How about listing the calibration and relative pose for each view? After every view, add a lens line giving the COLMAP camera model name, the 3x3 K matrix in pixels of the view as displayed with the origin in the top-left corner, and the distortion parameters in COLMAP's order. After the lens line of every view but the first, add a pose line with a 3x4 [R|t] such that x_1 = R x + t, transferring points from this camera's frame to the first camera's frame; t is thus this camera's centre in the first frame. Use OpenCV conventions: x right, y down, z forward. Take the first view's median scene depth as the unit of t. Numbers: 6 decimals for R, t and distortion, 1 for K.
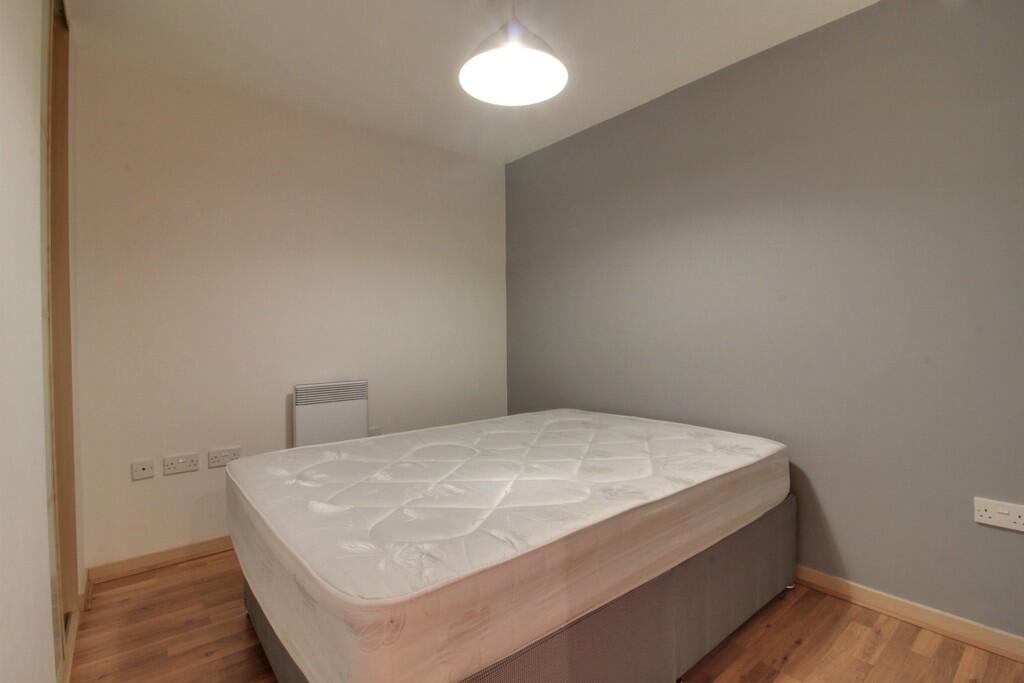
lens RADIAL K [[477.7, 0, 512.0], [0, 477.7, 341.5], [0, 0, 1]] dist [-0.056136, -0.013972]
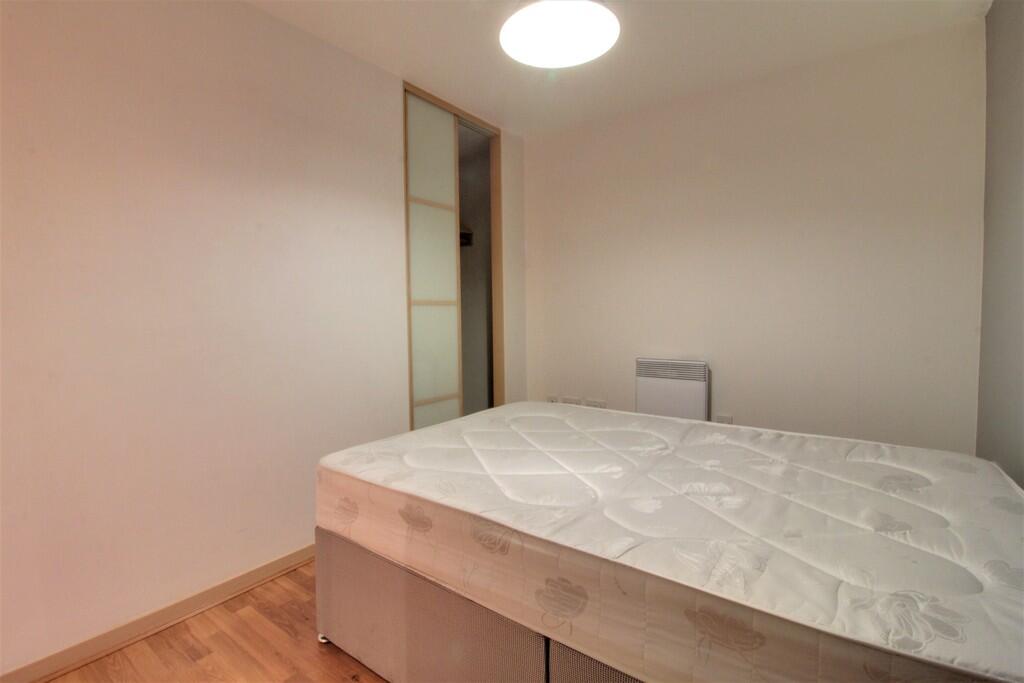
lens RADIAL K [[471.6, 0, 512.0], [0, 471.6, 341.5], [0, 0, 1]] dist [-0.001964, -0.013478]
pose [[0.251130, 0.071515, -0.965308, 1.020374], [-0.011746, 0.997419, 0.070838, -0.046652], [0.967882, -0.006451, 0.251321, 0.749116]]
